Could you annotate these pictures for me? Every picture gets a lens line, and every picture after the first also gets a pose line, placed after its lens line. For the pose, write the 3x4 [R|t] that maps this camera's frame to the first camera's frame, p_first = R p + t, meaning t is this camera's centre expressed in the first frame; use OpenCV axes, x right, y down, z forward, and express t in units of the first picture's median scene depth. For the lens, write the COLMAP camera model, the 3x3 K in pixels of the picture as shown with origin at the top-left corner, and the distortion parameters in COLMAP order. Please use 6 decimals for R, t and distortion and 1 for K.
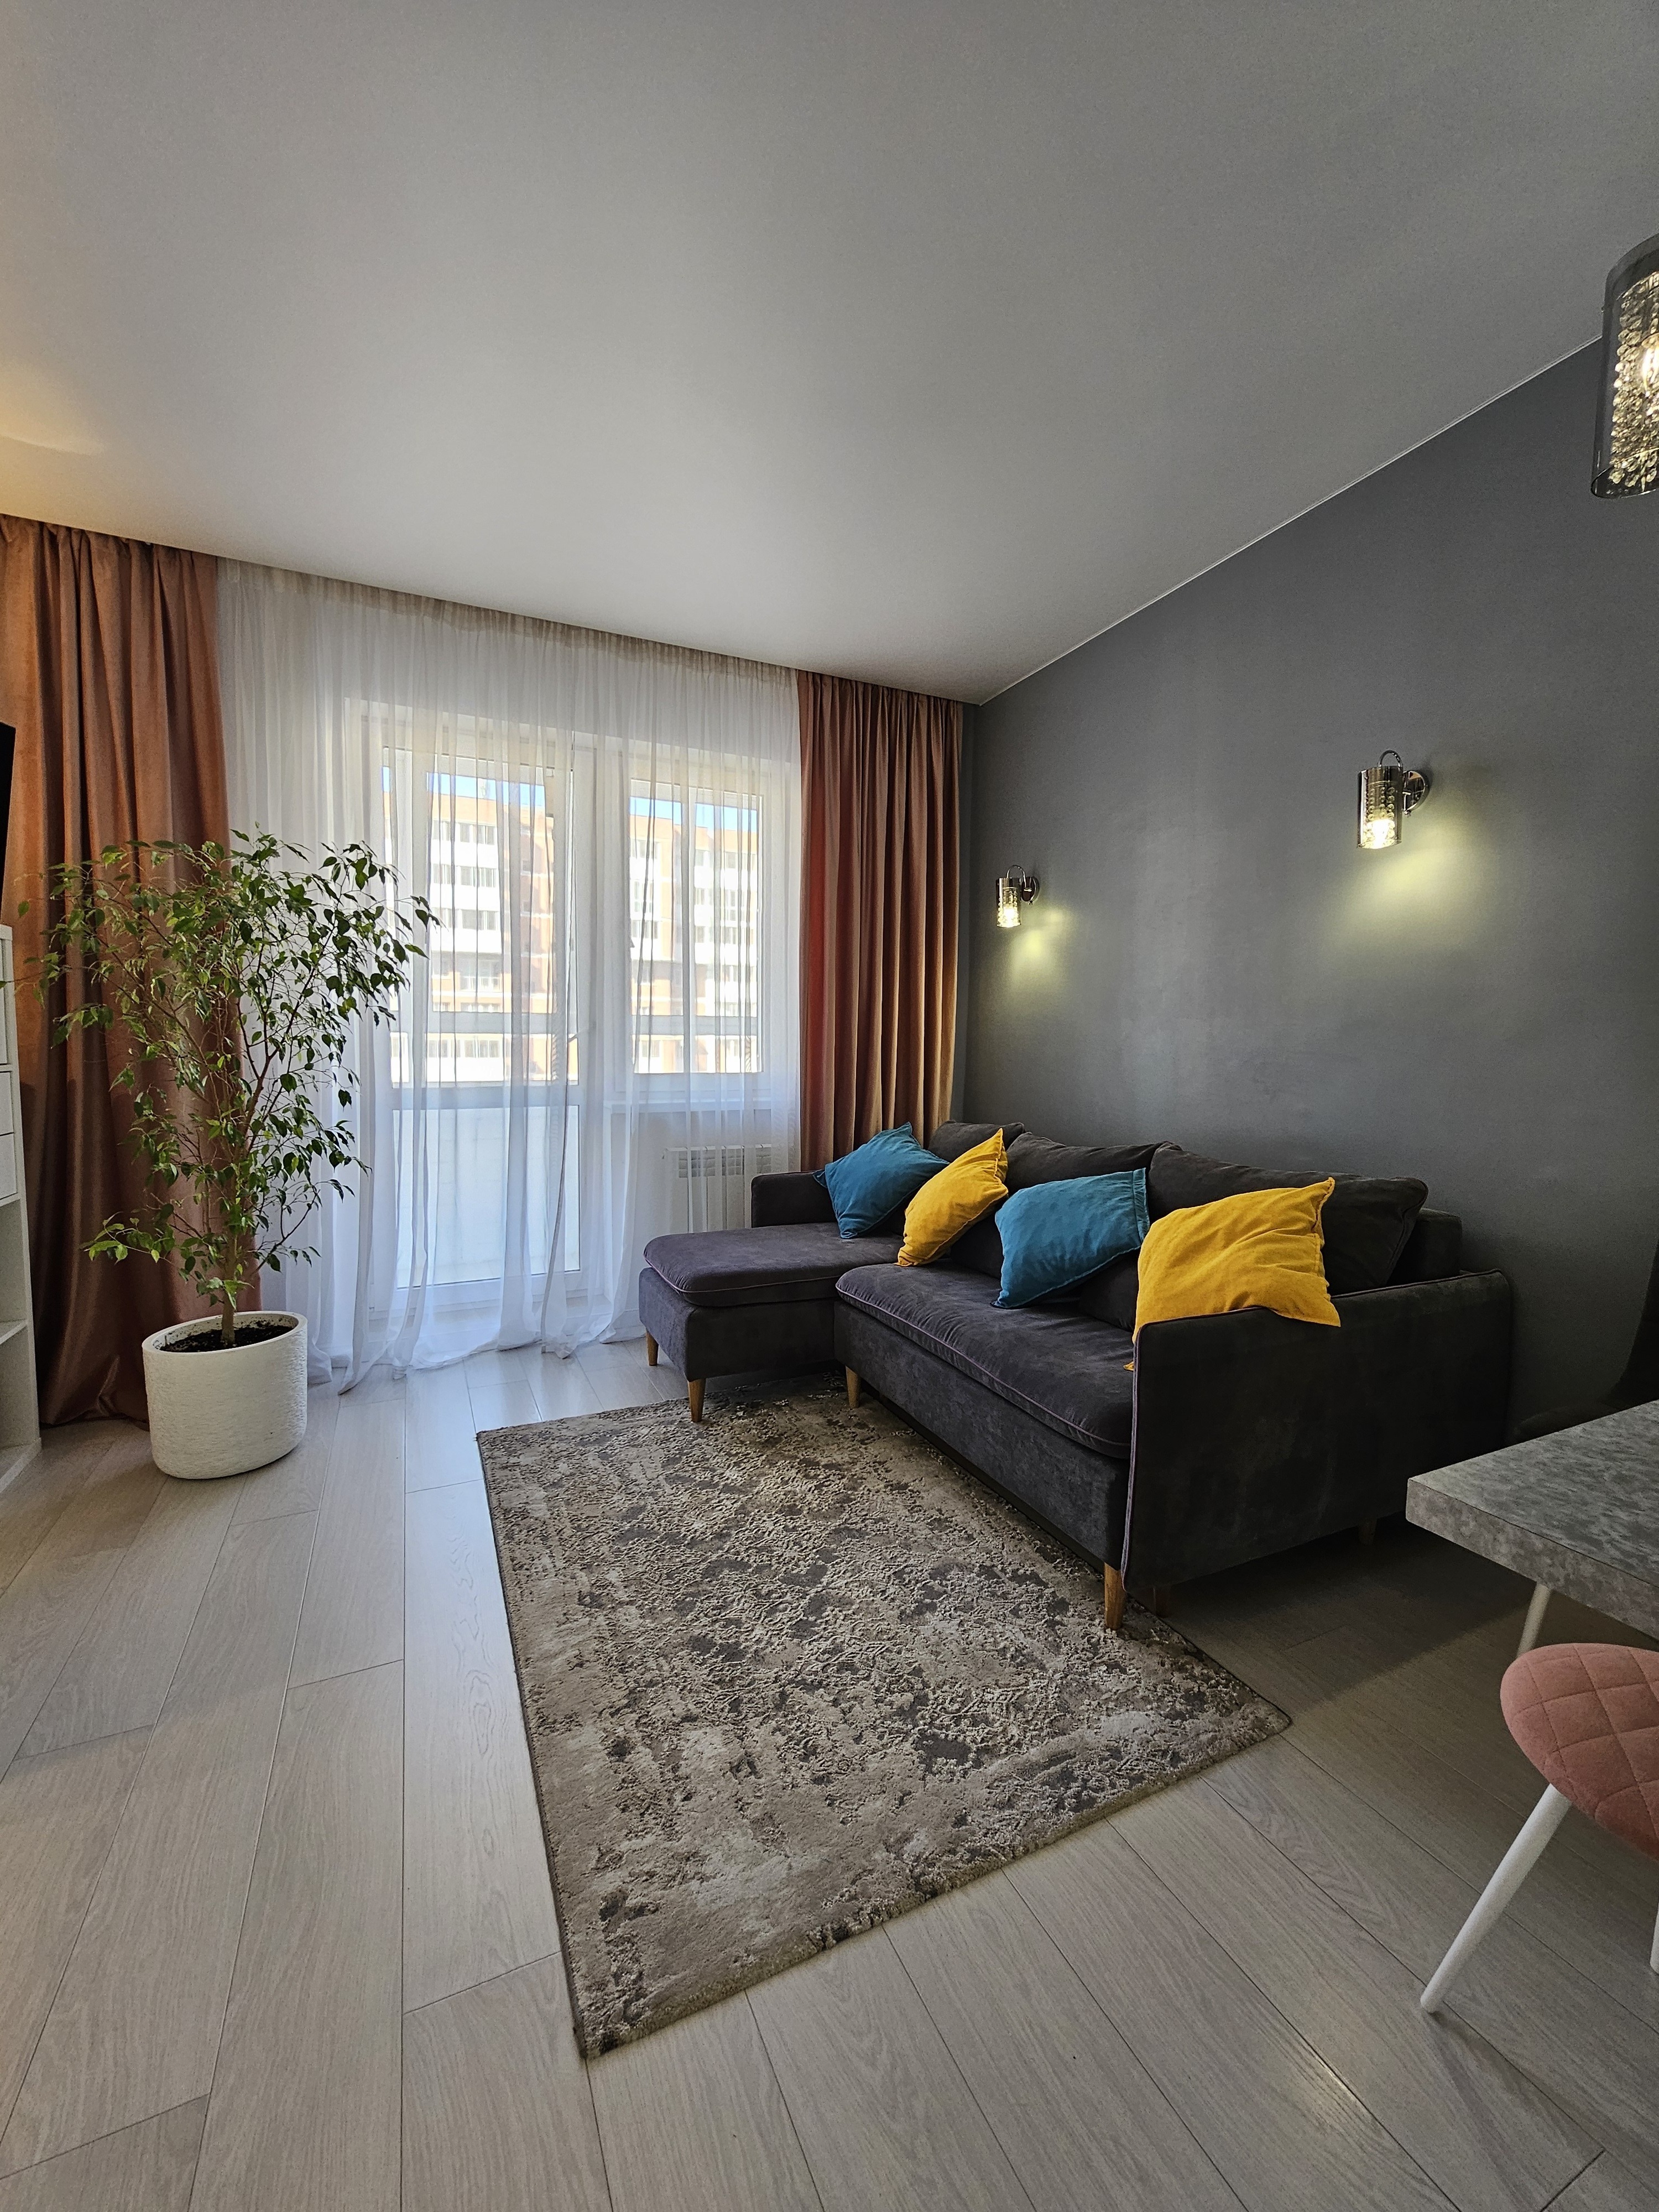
lens RADIAL K [[904.9, 0, 840.3], [0, 904.9, 1107.4], [0, 0, 1]] dist [-0.009524, 0.003186]
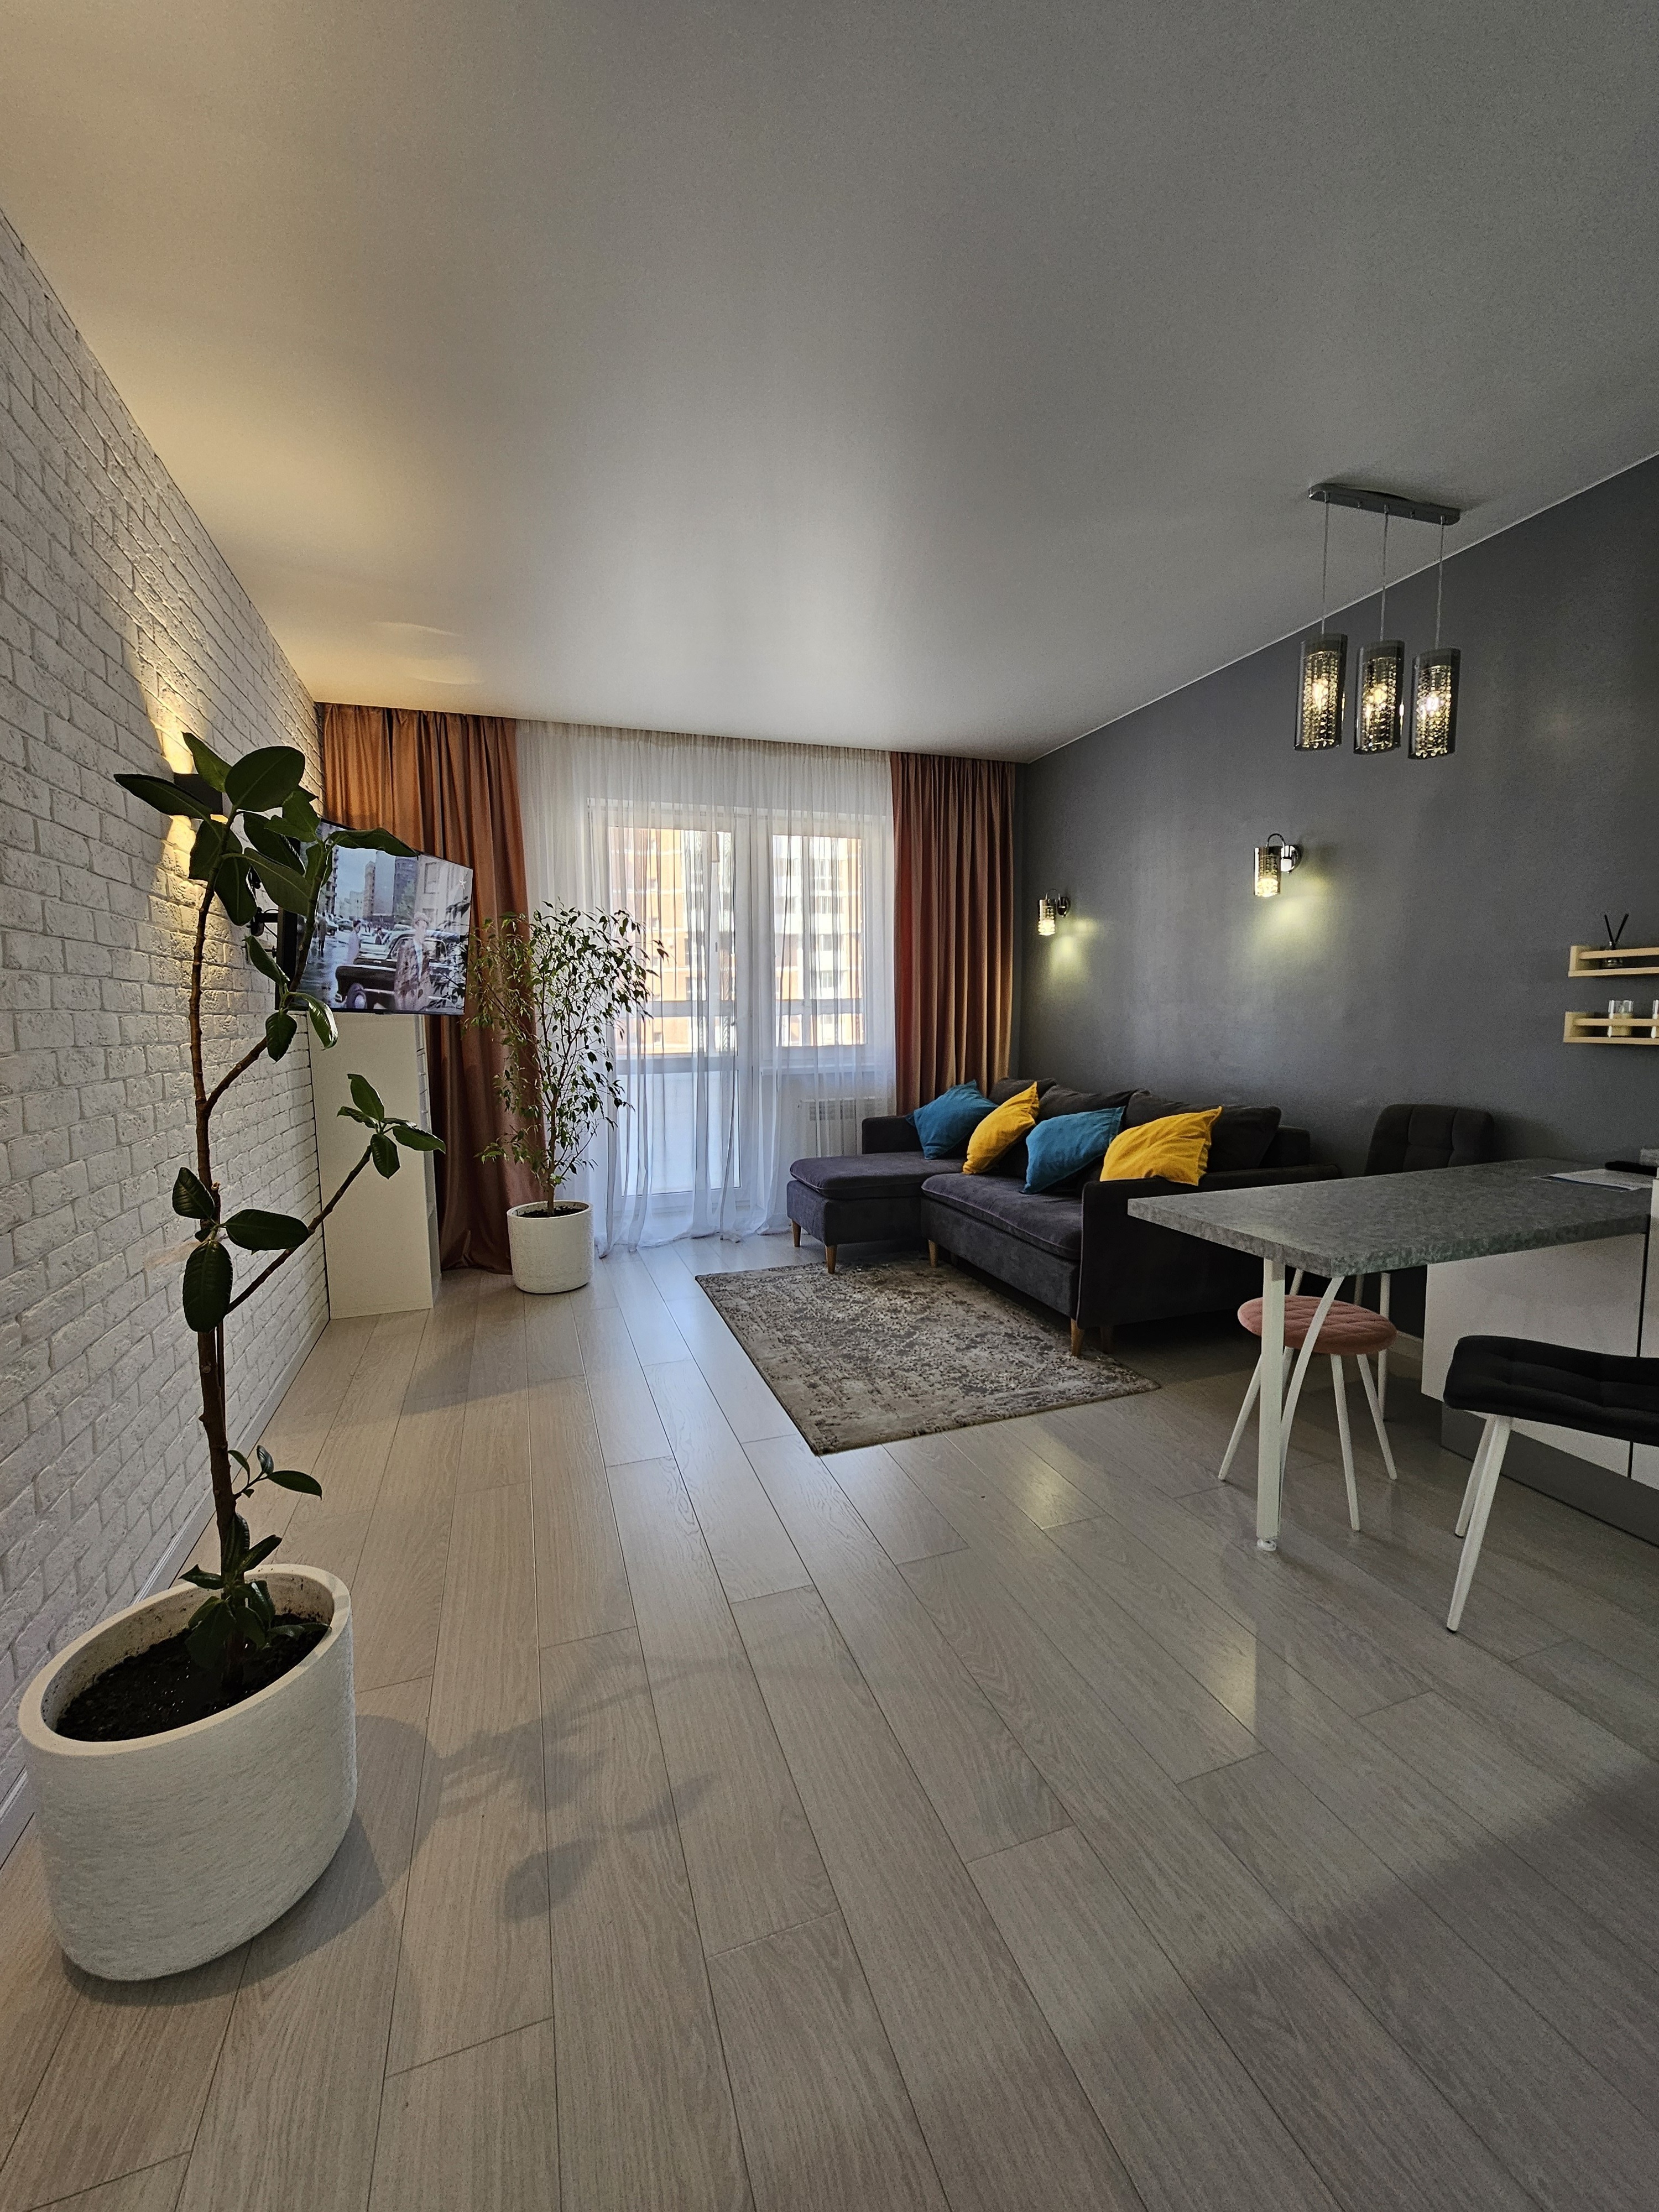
lens RADIAL K [[904.9, 0, 840.3], [0, 904.9, 1107.4], [0, 0, 1]] dist [-0.009524, 0.003186]
pose [[0.994970, -0.008270, -0.099832, 0.014395], [0.012036, 0.999236, 0.037178, 0.008182], [0.099448, -0.038193, 0.994309, -0.591576]]
